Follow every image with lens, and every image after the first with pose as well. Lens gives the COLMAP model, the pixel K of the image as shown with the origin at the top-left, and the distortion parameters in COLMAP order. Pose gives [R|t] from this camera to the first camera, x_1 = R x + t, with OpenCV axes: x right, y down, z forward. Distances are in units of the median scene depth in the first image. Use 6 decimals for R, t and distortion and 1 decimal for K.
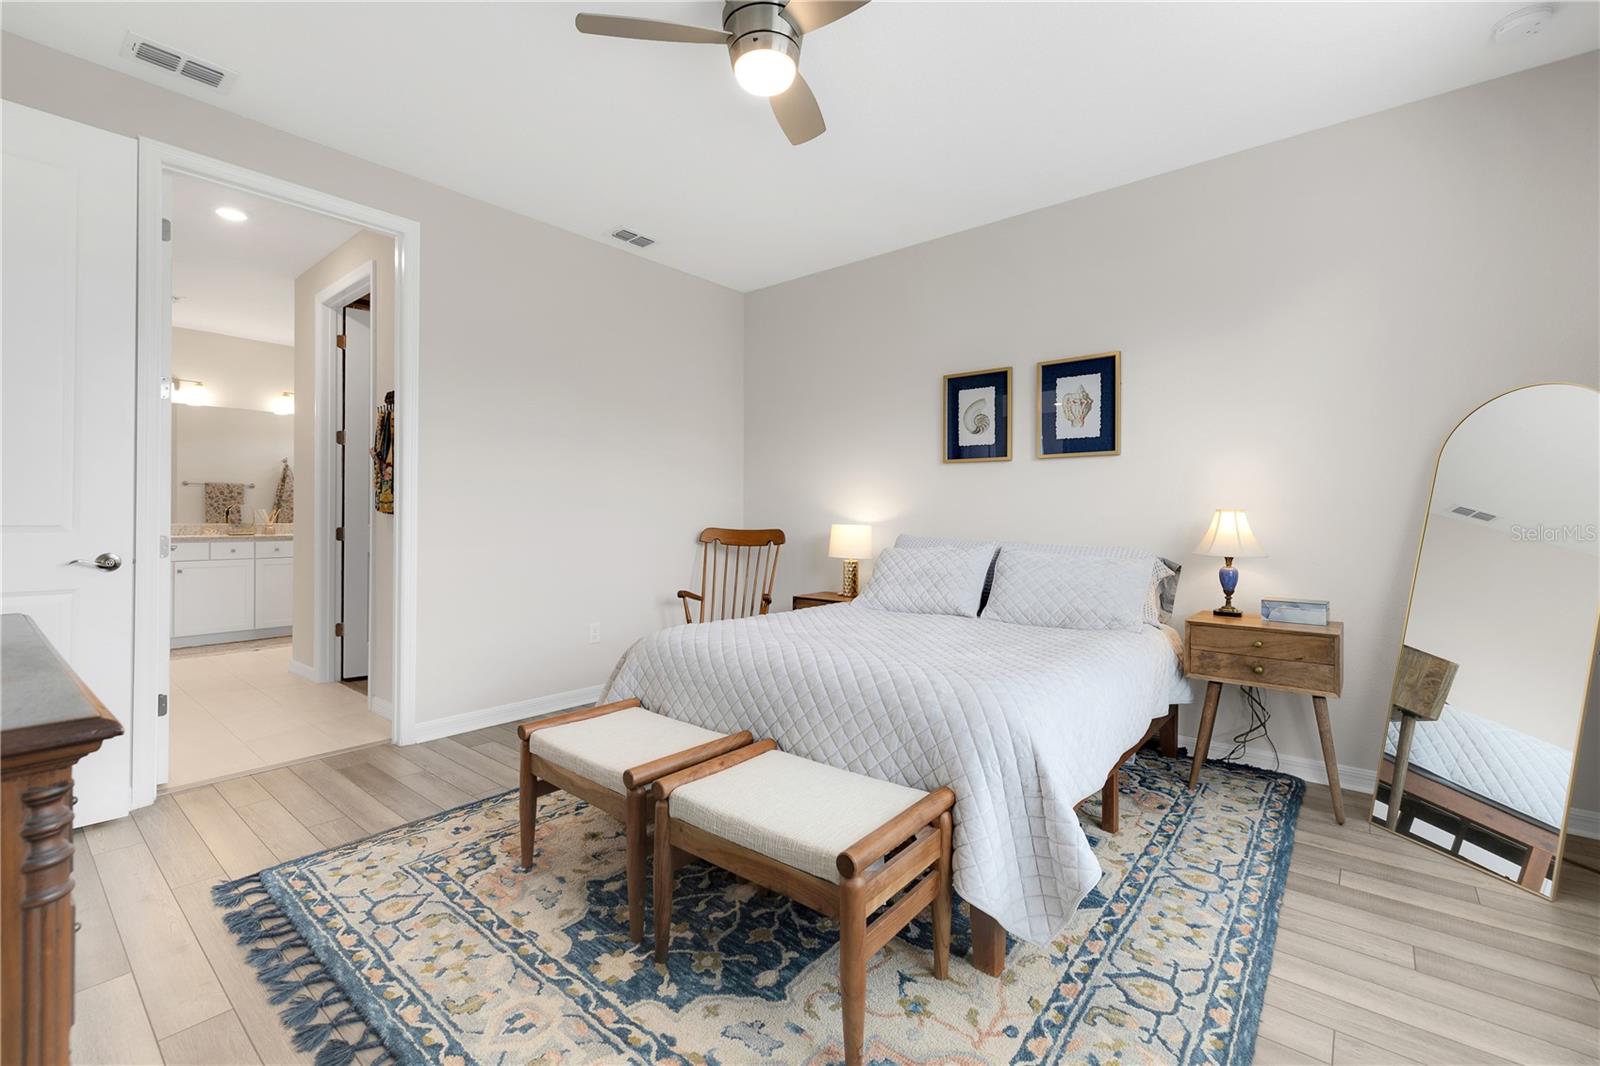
lens RADIAL K [[680.5, 0, 793.4], [0, 680.5, 518.8], [0, 0, 1]] dist [0.003197, 0.000097]
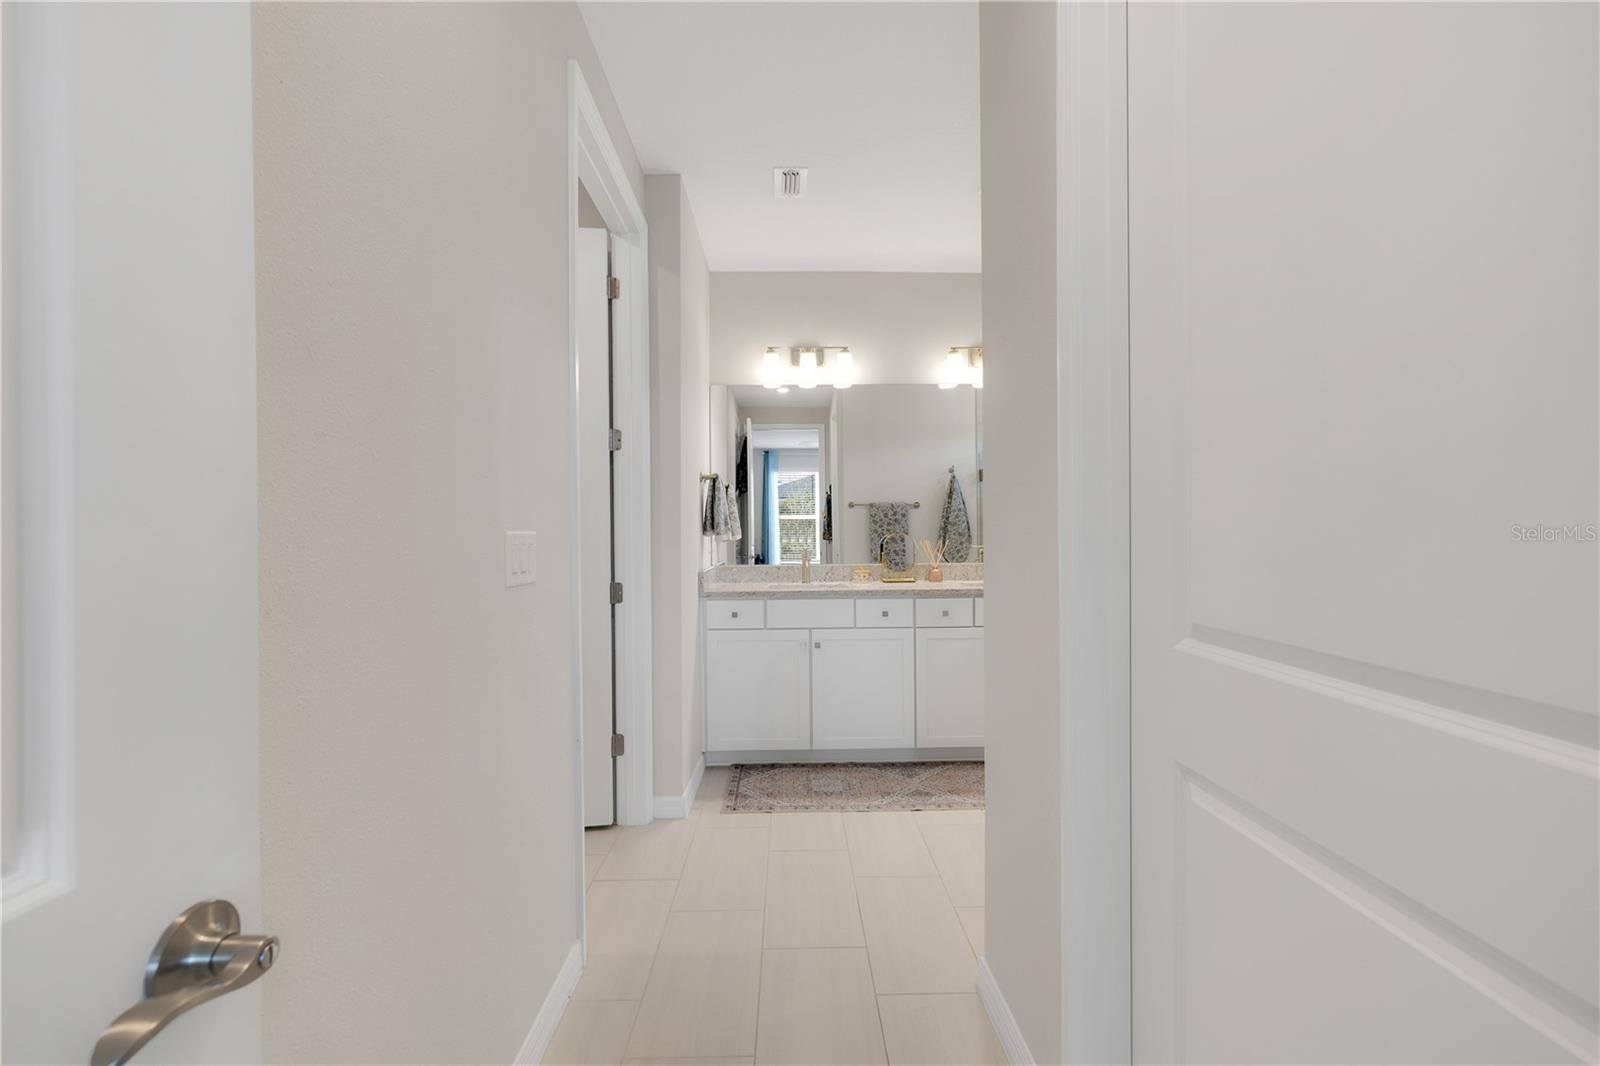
lens RADIAL K [[680.5, 0, 801.1], [0, 680.5, 529.9], [0, 0, 1]] dist [0.003197, 0.000097]
pose [[0.657667, -0.011645, -0.753218, -0.340807], [0.008658, 0.999931, -0.007900, -0.017449], [0.753259, -0.001326, 0.657723, 0.447743]]
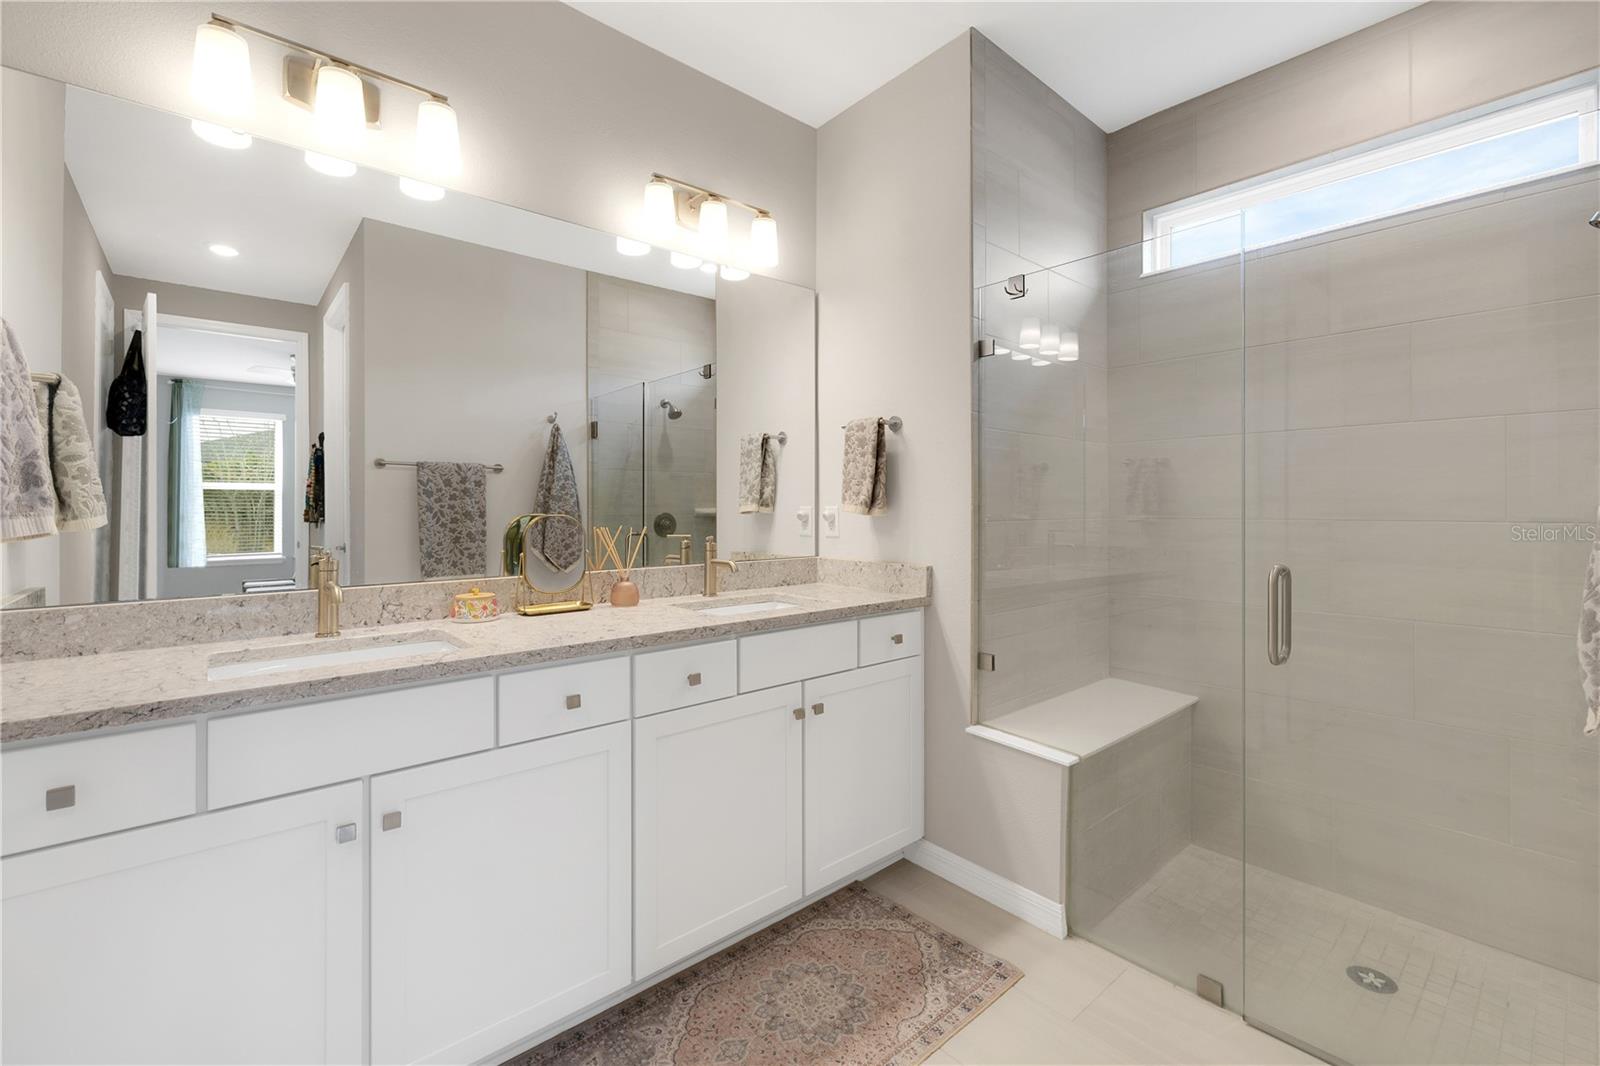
lens RADIAL K [[680.5, 0, 792.4], [0, 680.5, 507.1], [0, 0, 1]] dist [0.003197, 0.000097]
pose [[0.986339, -0.005139, -0.164648, -0.561087], [0.004421, 0.999979, -0.004728, -0.019095], [0.164669, 0.003936, 0.986341, 0.613152]]
